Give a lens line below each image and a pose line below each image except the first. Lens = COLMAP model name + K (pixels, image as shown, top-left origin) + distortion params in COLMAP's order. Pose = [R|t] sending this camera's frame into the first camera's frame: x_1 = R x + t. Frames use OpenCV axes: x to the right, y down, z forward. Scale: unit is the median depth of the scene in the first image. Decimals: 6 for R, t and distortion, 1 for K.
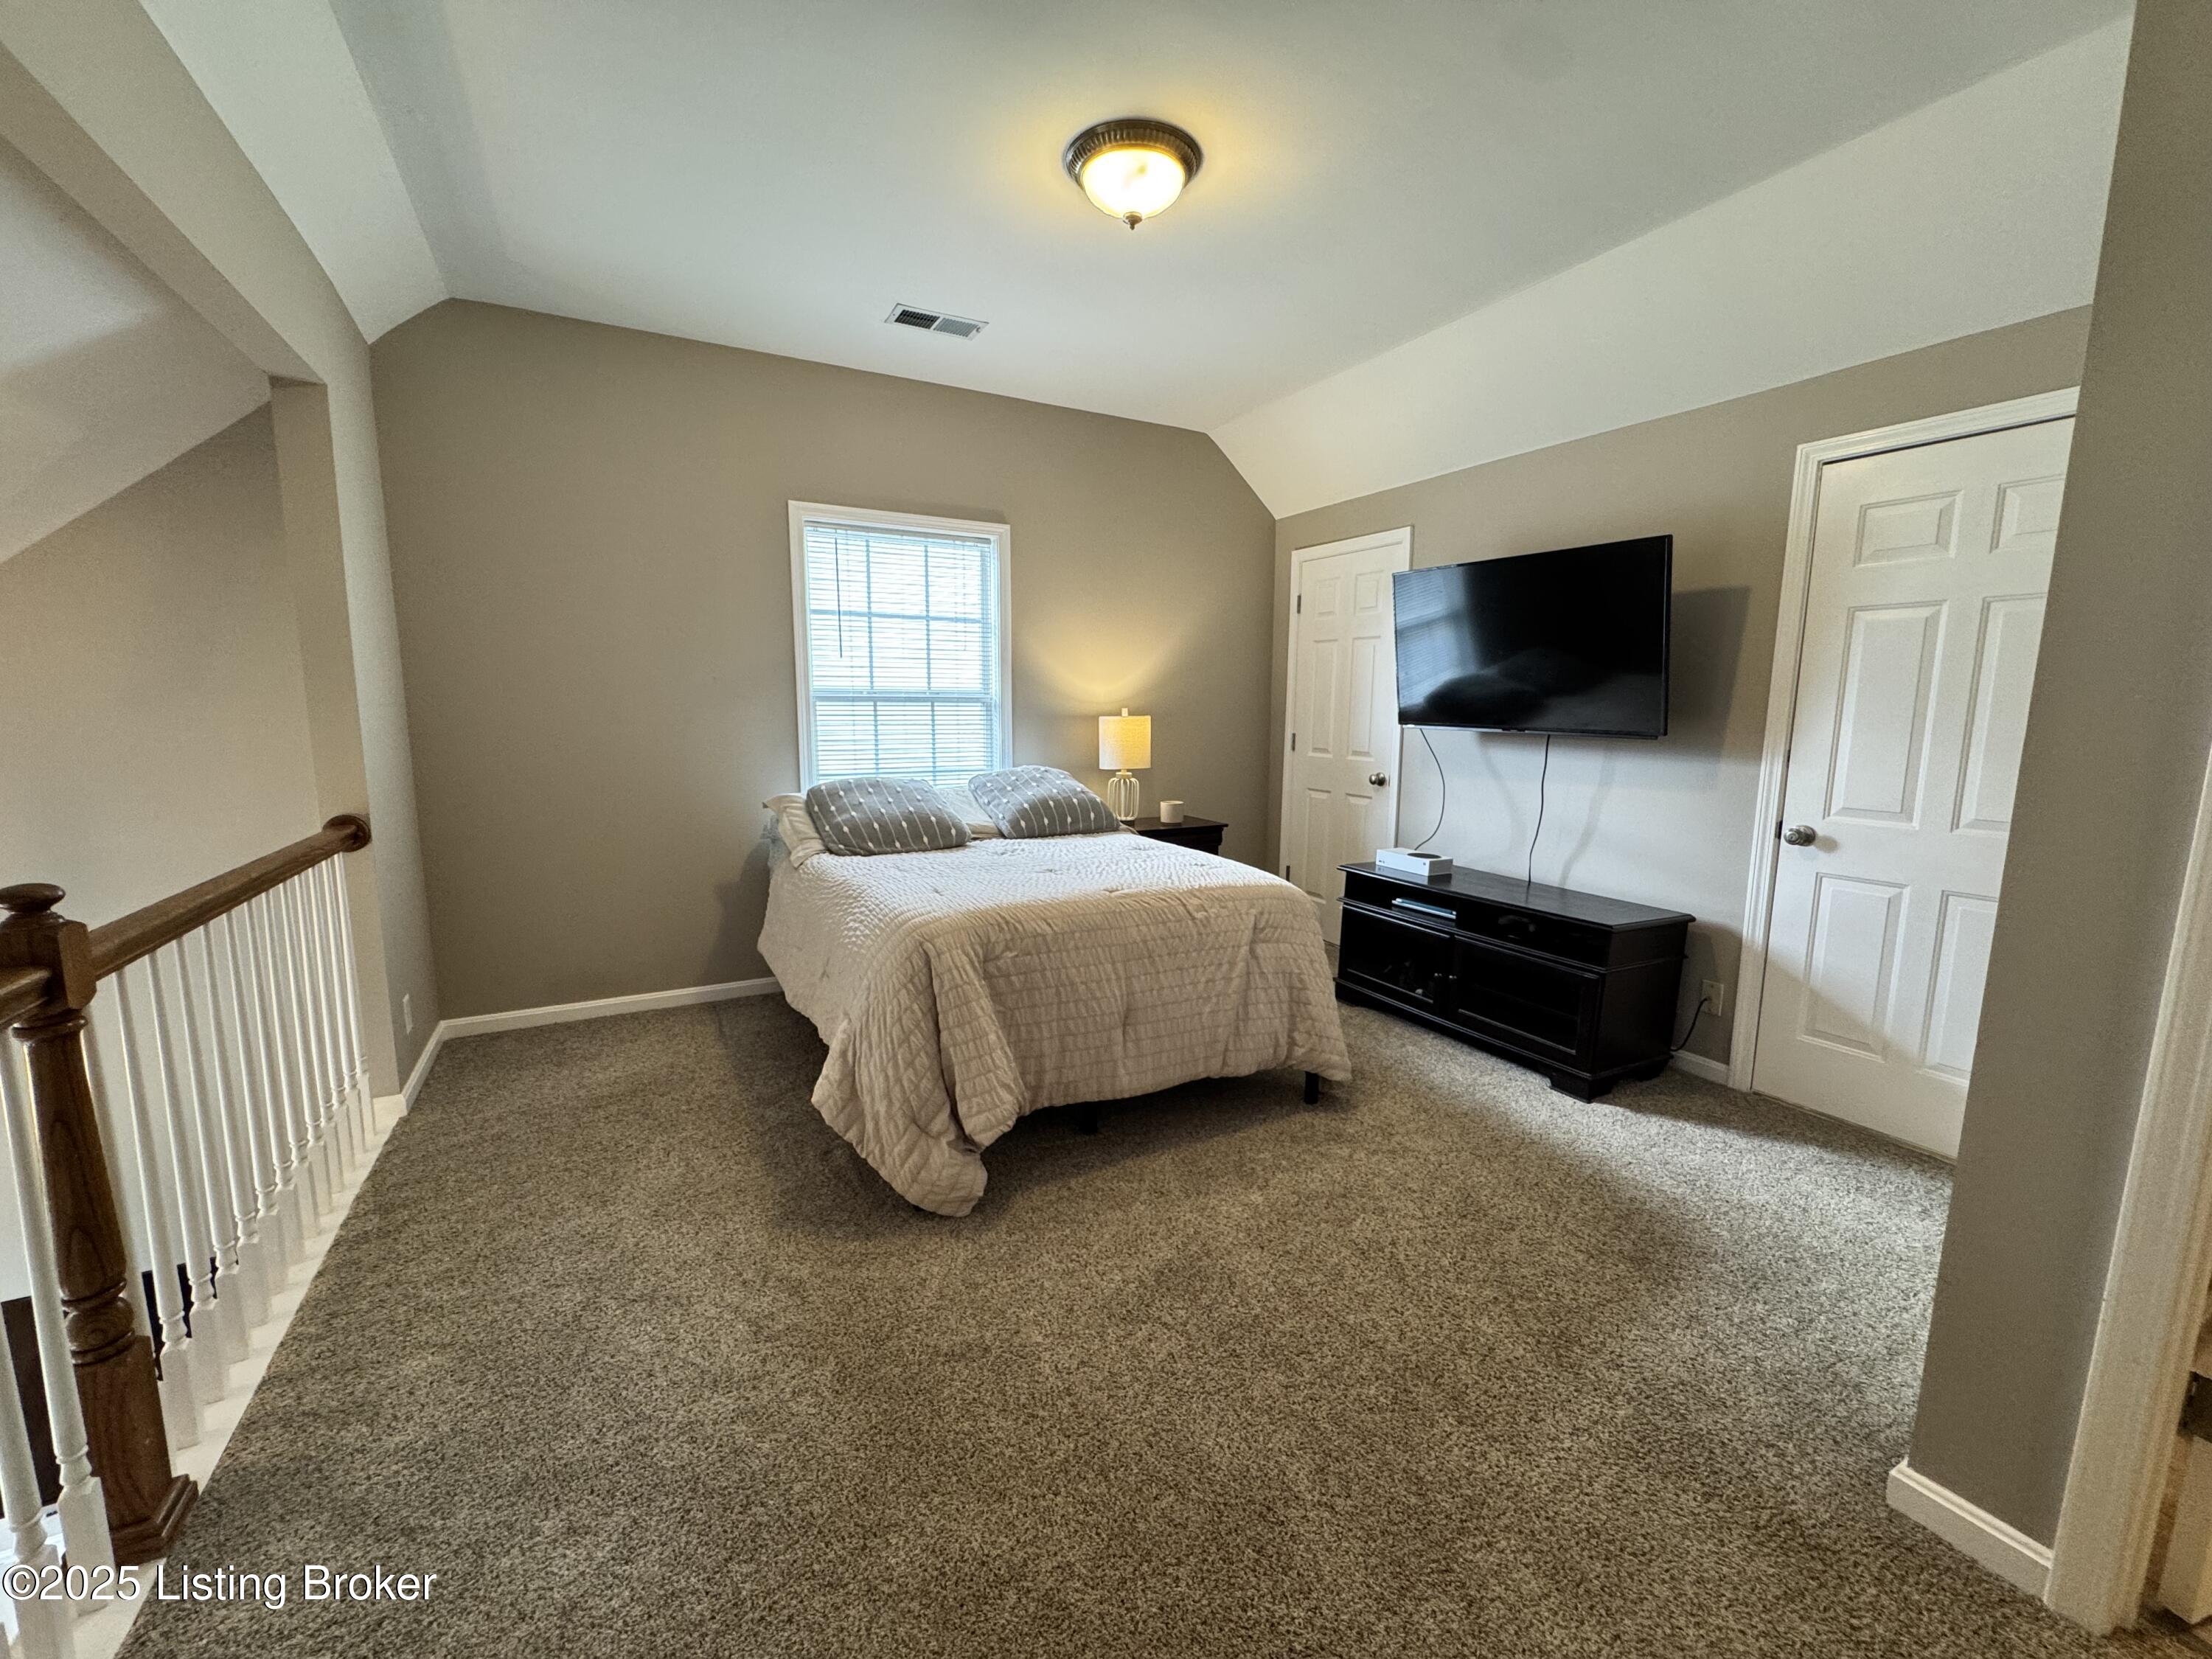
lens RADIAL K [[888.2, 0, 1102.5], [0, 888.2, 830.6], [0, 0, 1]] dist [-0.006369, 0.000077]
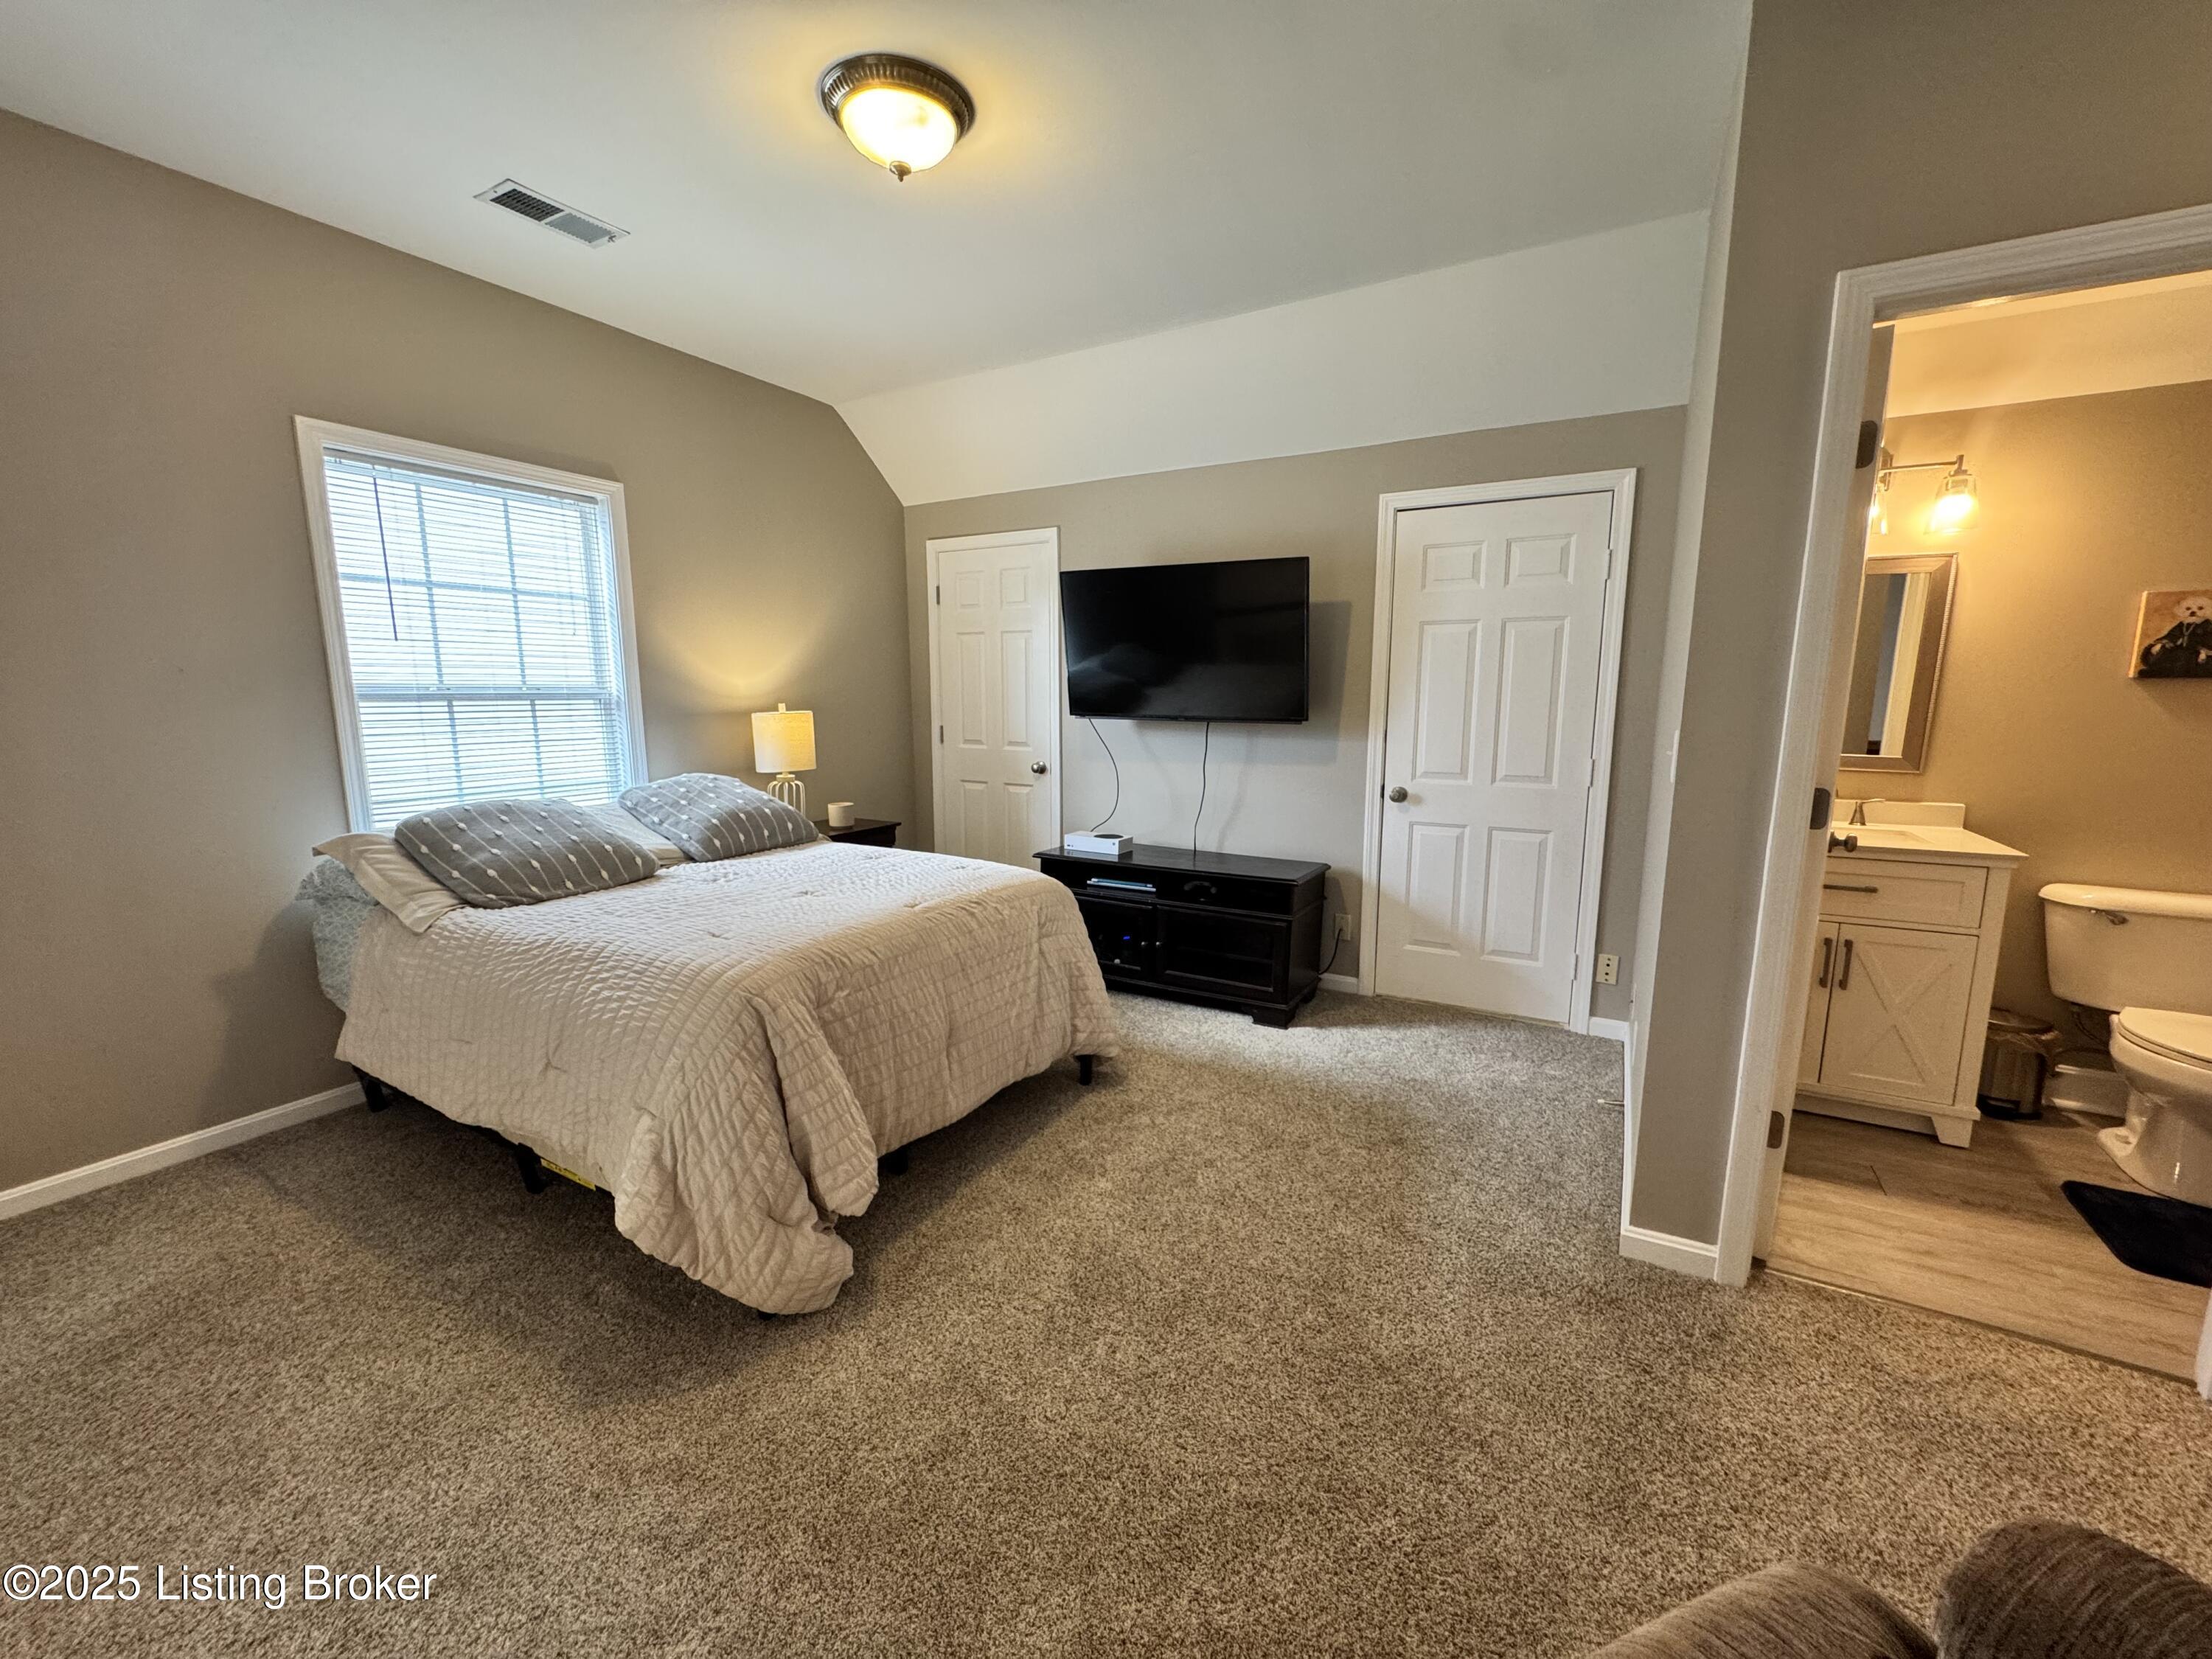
lens RADIAL K [[888.2, 0, 1105.9], [0, 888.2, 830.7], [0, 0, 1]] dist [-0.006369, 0.000077]
pose [[0.850558, -0.089430, 0.518222, -0.267292], [0.081827, 0.995938, 0.037567, -0.025920], [-0.519477, 0.010452, 0.854421, 0.101503]]
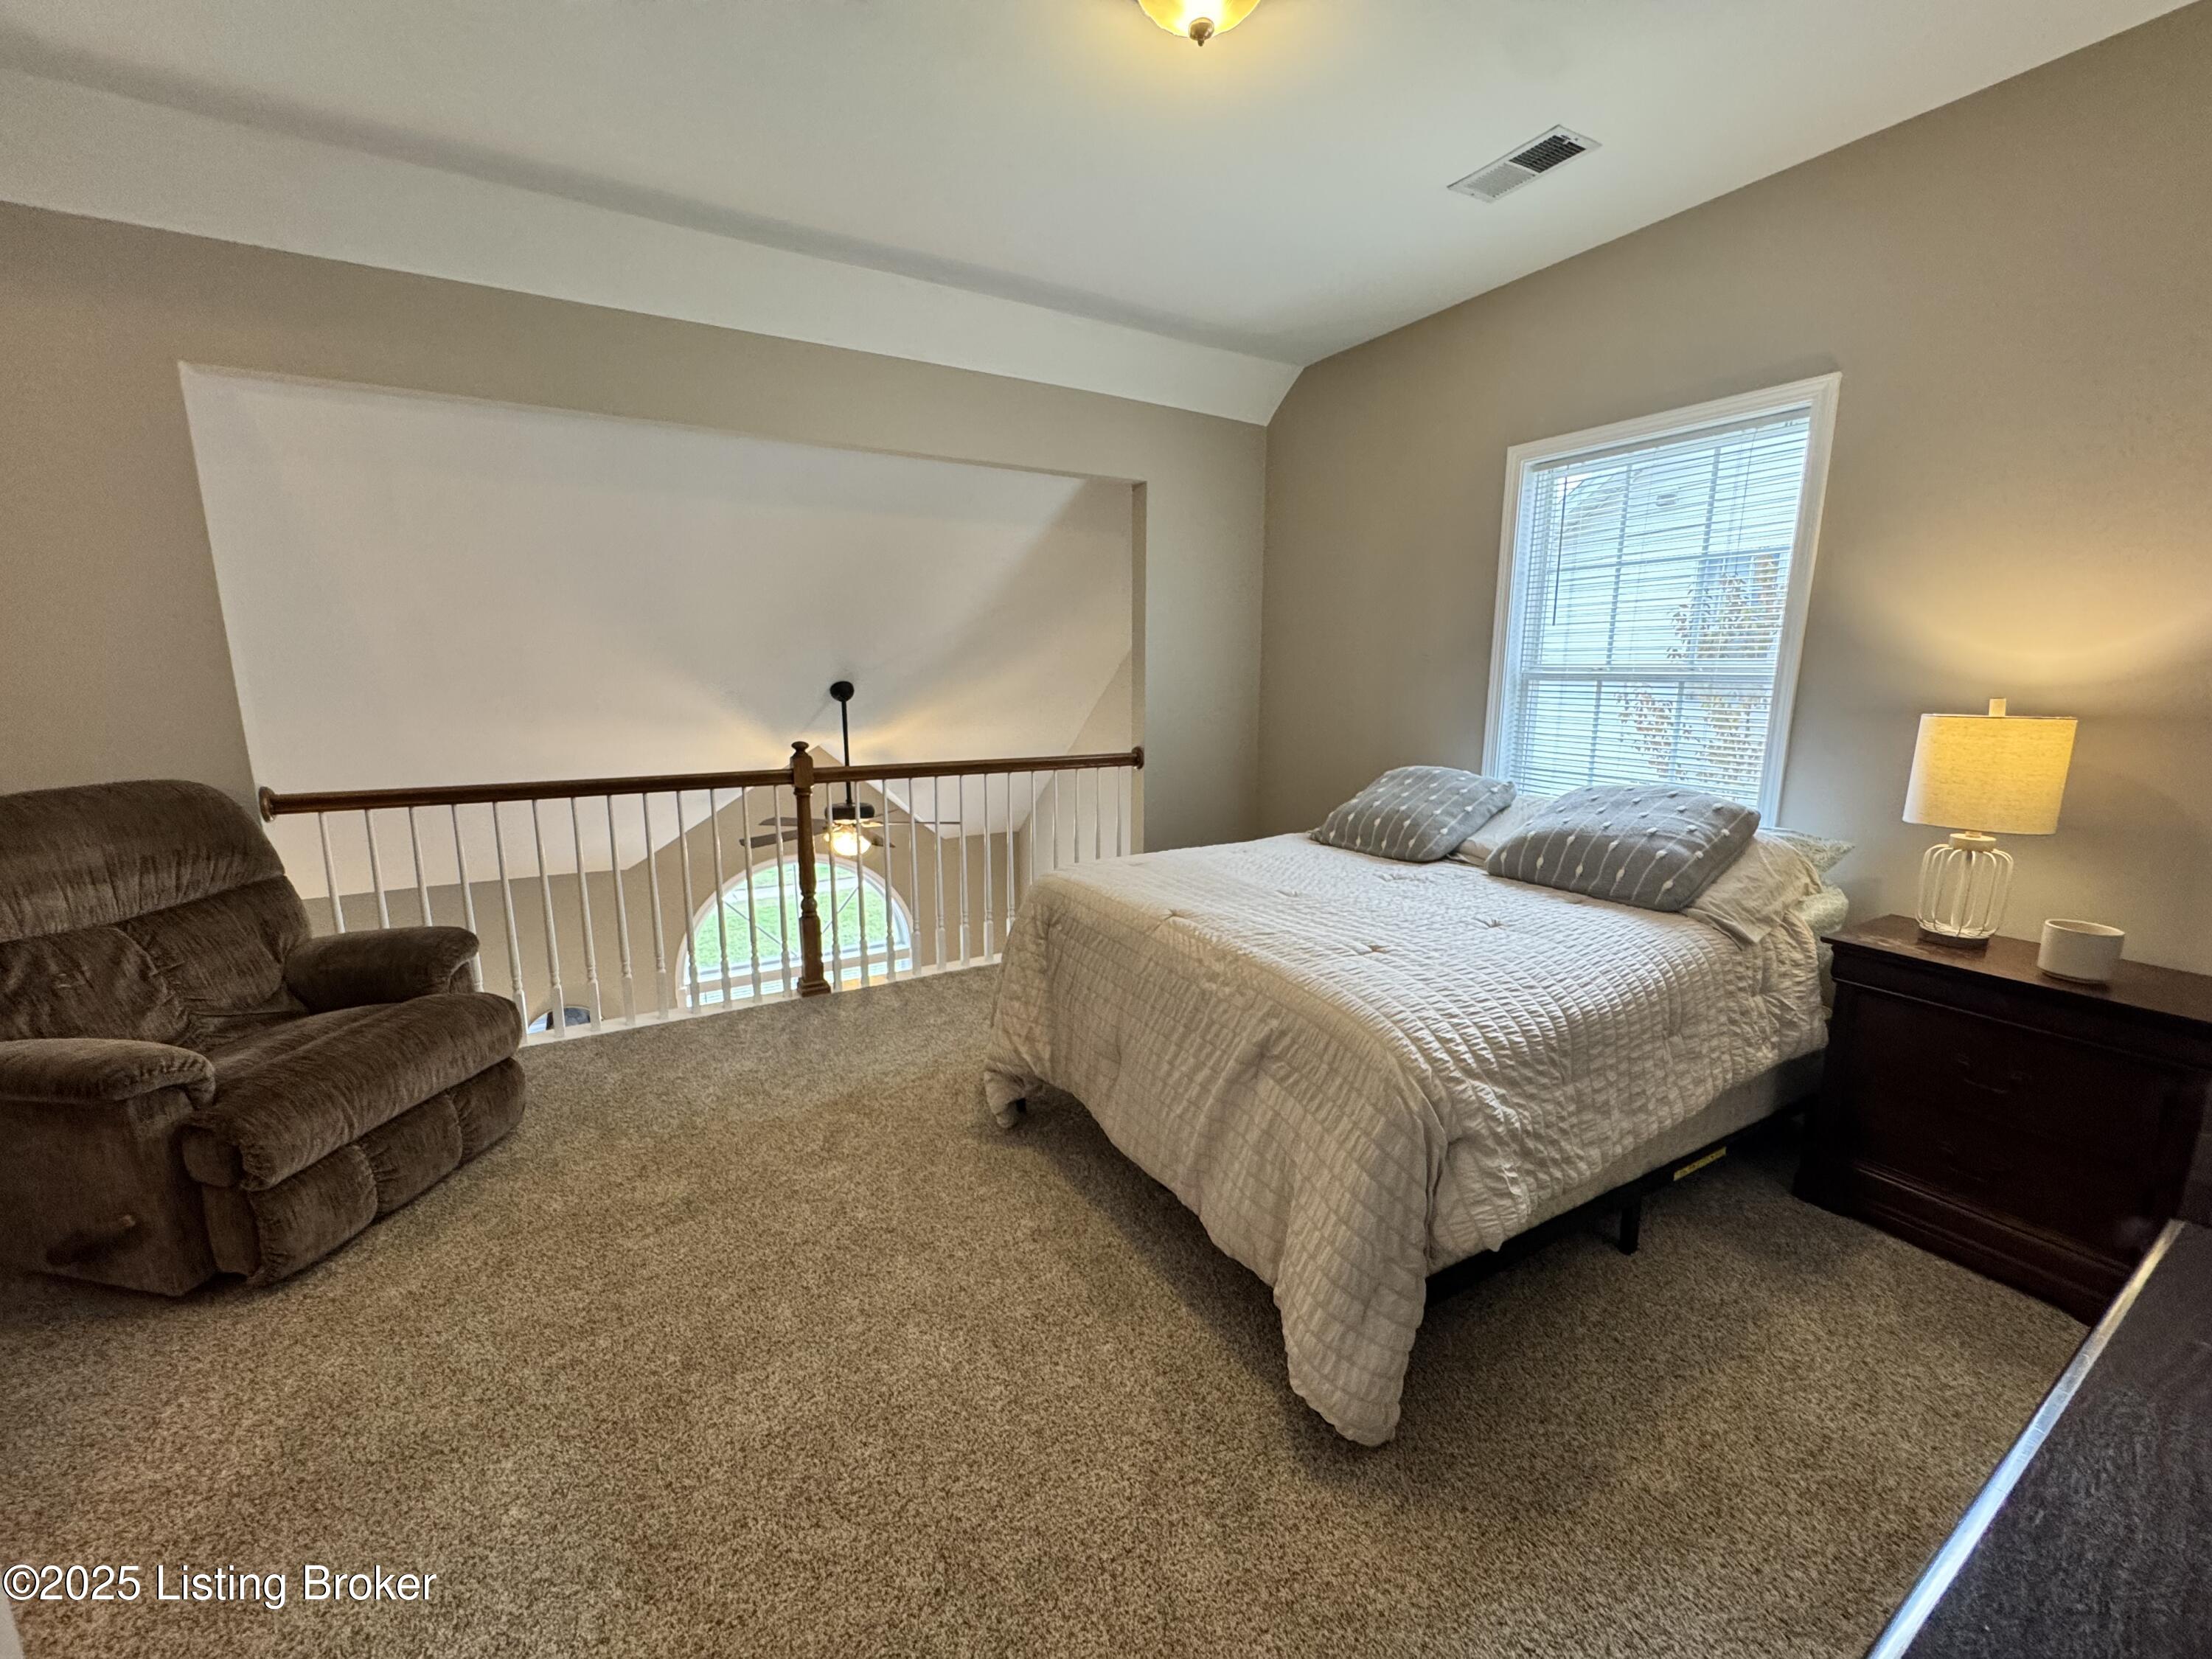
lens RADIAL K [[888.2, 0, 1101.6], [0, 888.2, 830.1], [0, 0, 1]] dist [-0.006369, 0.000077]
pose [[0.026872, 0.174487, -0.984293, 0.737395], [-0.151990, 0.973914, 0.168497, -0.122245], [0.988017, 0.145075, 0.052692, 0.817818]]
